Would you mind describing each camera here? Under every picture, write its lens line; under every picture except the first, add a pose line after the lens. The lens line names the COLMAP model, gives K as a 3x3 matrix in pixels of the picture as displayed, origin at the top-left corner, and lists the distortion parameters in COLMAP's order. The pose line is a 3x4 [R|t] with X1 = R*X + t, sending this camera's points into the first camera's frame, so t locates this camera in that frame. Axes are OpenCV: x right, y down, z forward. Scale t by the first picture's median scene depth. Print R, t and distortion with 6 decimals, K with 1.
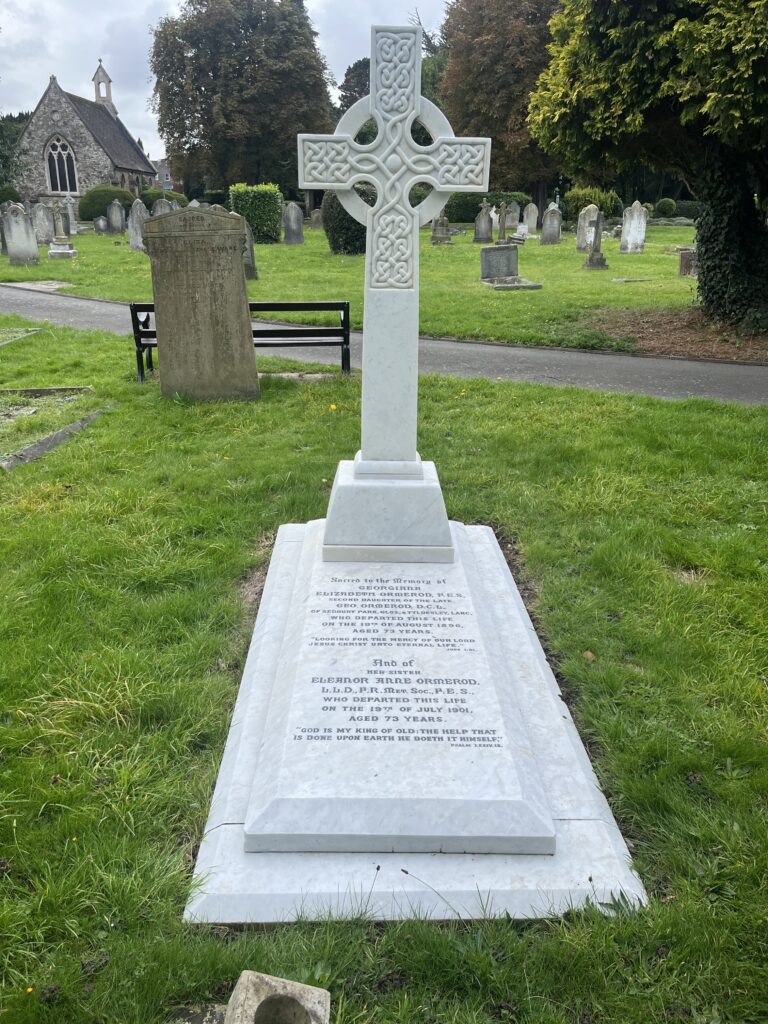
lens RADIAL K [[771.9, 0, 383.2], [0, 771.9, 521.7], [0, 0, 1]] dist [0.066774, -0.102997]
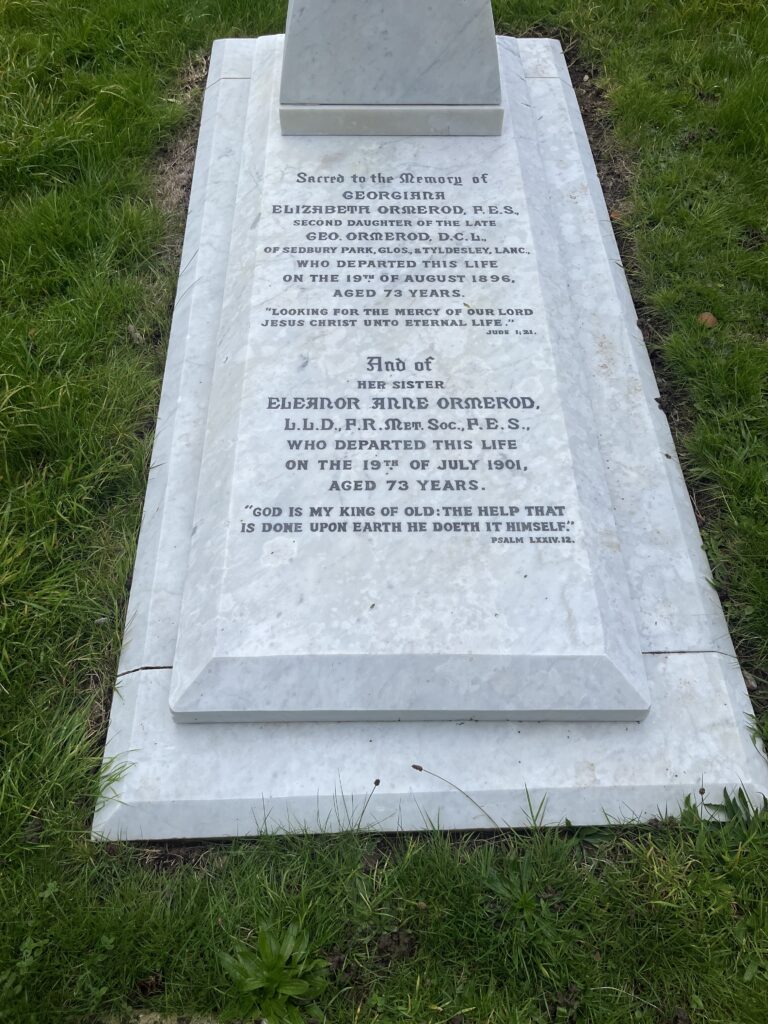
lens RADIAL K [[771.9, 0, 384.7], [0, 771.9, 510.6], [0, 0, 1]] dist [0.066774, -0.102997]
pose [[0.999970, -0.006073, -0.004873, 0.002371], [0.007776, 0.810937, 0.585082, -0.060910], [0.000398, -0.585103, 0.810959, 0.316179]]
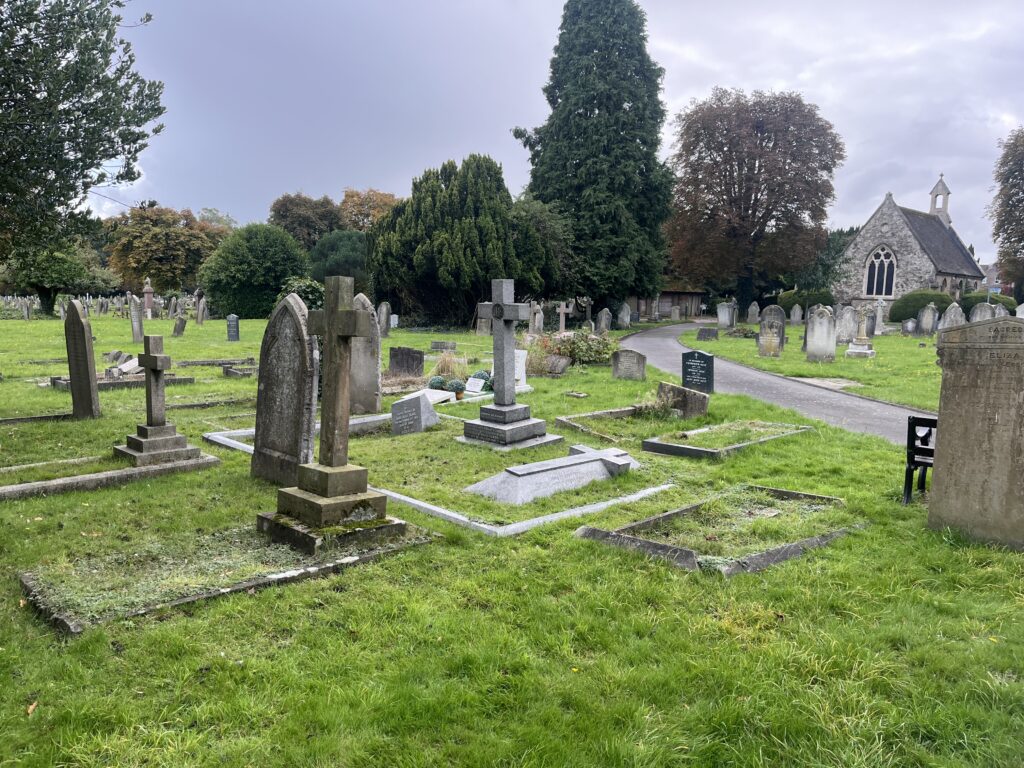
lens RADIAL K [[771.9, 0, 490.2], [0, 771.9, 392.4], [0, 0, 1]] dist [0.066774, -0.102997]
pose [[0.682721, 0.087080, -0.725472, -0.022540], [-0.281908, 0.947392, -0.151578, -0.073547], [0.674107, 0.308002, 0.671353, 0.156117]]
